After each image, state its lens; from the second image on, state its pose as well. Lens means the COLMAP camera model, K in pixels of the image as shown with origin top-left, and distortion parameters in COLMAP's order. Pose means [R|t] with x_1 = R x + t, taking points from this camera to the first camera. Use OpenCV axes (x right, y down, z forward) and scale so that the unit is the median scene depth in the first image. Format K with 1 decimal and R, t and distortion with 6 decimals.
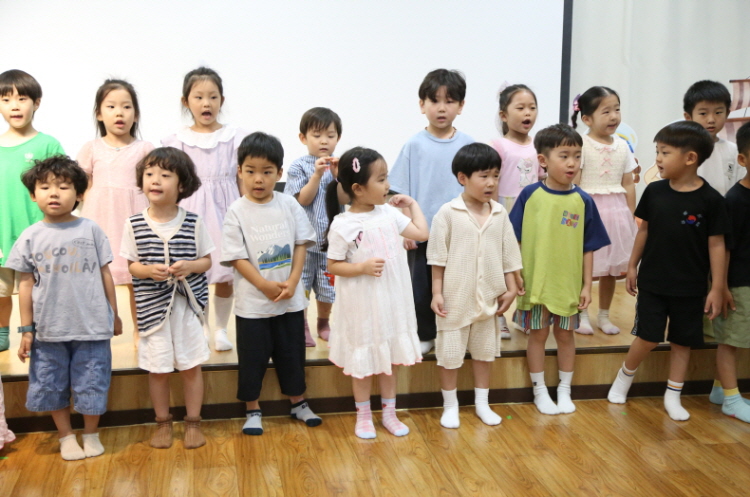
lens RADIAL K [[982.2, 0, 367.1], [0, 982.2, 222.1], [0, 0, 1]] dist [0.130276, 0.000000]
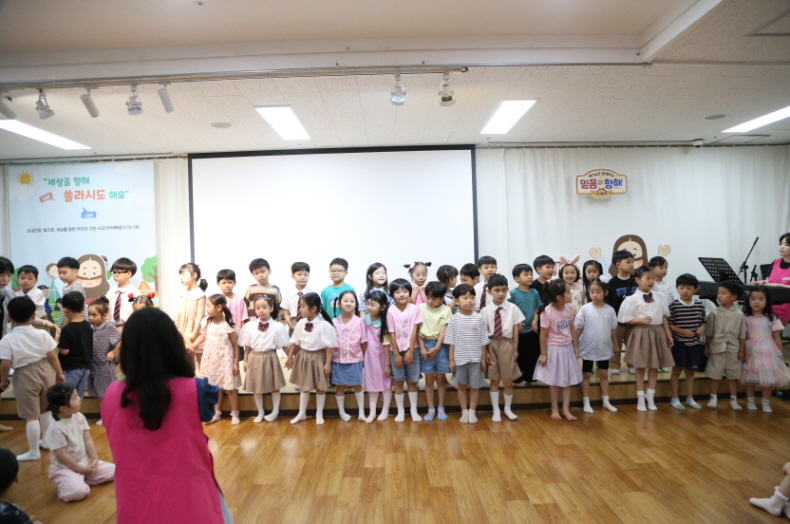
lens RADIAL K [[529.1, 0, 400.0], [0, 529.1, 266.7], [0, 0, 1]] dist [-0.092885, 0.038408]
pose [[0.981669, -0.032197, -0.187857, 0.347047], [0.007328, 0.991275, -0.131604, 0.015392], [0.190455, 0.127814, 0.973340, -0.175971]]
